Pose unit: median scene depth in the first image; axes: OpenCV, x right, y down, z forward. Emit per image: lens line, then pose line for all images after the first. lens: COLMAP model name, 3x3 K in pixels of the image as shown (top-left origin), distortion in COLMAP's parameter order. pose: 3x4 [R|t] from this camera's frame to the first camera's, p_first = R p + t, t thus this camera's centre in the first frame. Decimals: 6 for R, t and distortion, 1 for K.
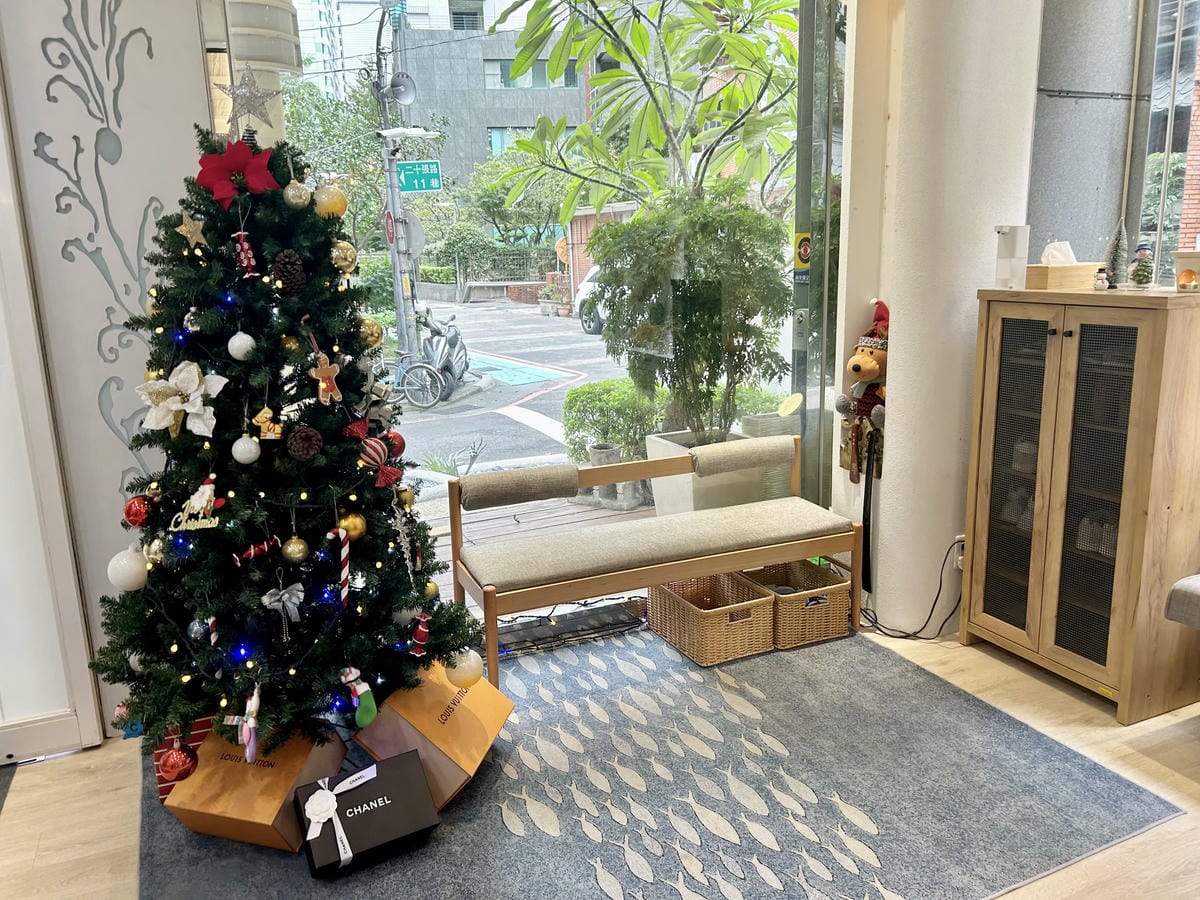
lens RADIAL K [[924.0, 0, 594.2], [0, 924.0, 439.3], [0, 0, 1]] dist [0.050637, -0.050971]
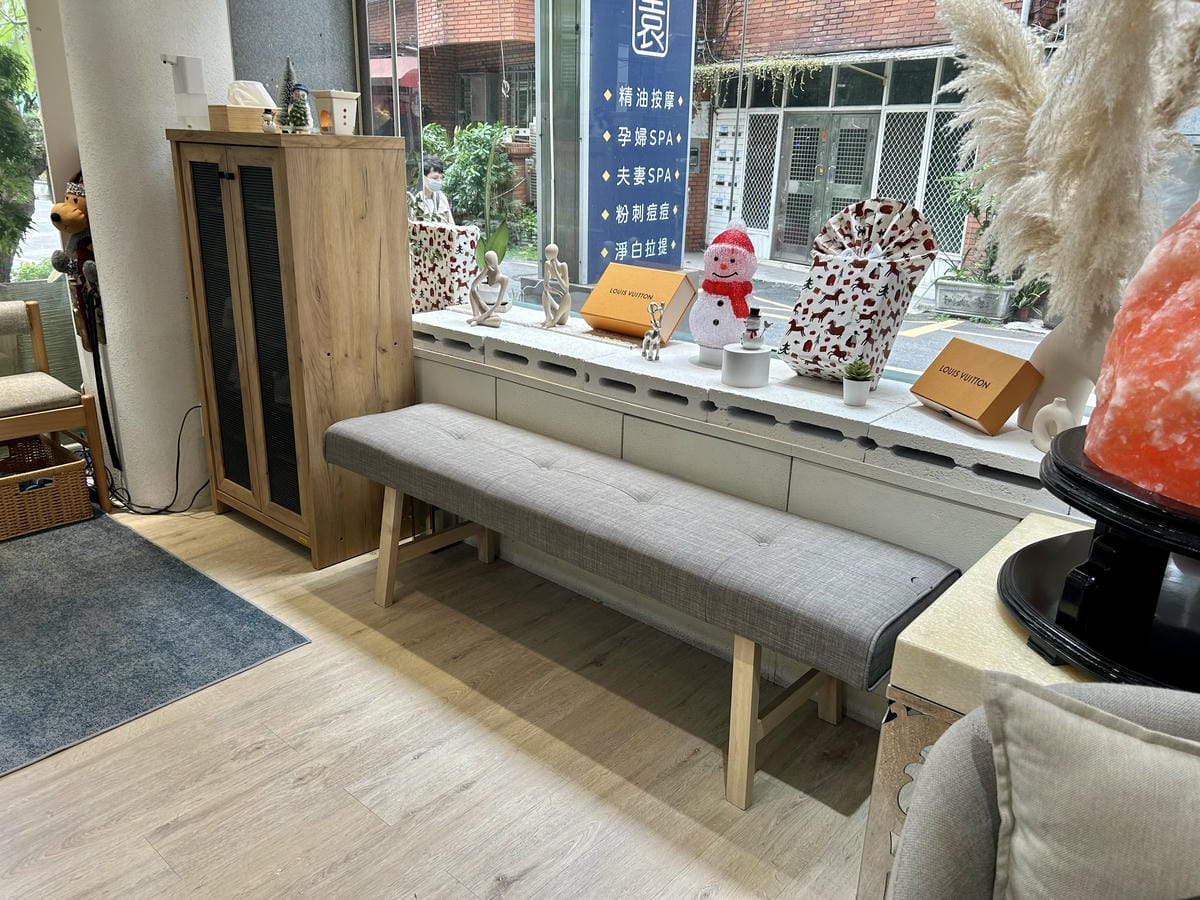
lens RADIAL K [[921.2, 0, 618.6], [0, 921.2, 455.1], [0, 0, 1]] dist [0.027802, -0.049627]
pose [[0.897384, -0.084547, 0.433075, 0.369818], [0.031601, 0.991266, 0.128037, 0.051748], [-0.440118, -0.101213, 0.892217, -0.037107]]
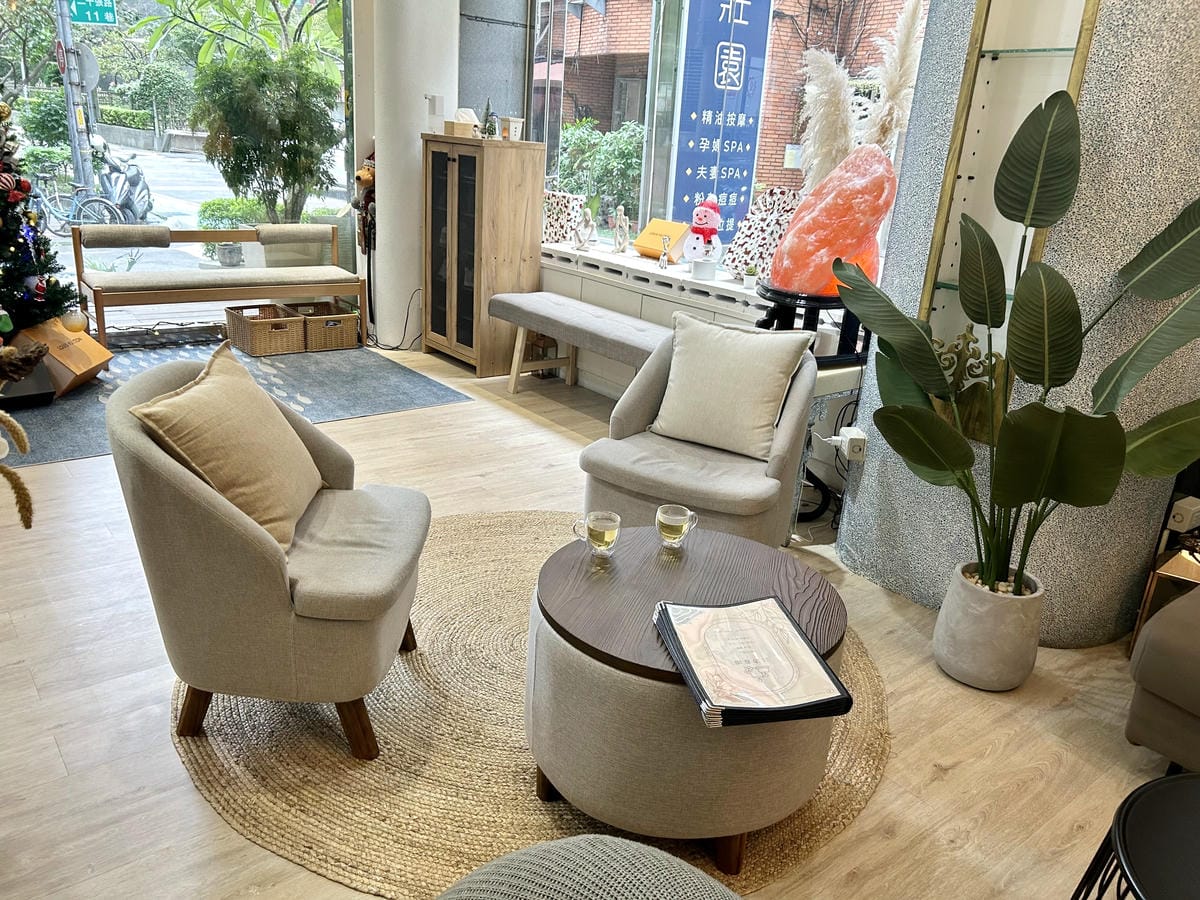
lens RADIAL K [[921.2, 0, 618.6], [0, 921.2, 455.1], [0, 0, 1]] dist [0.027802, -0.049627]
pose [[0.954675, 0.000682, 0.297650, 0.241568], [-0.041452, 0.990557, 0.130683, 0.175148], [-0.294750, -0.137097, 0.945689, -0.733308]]
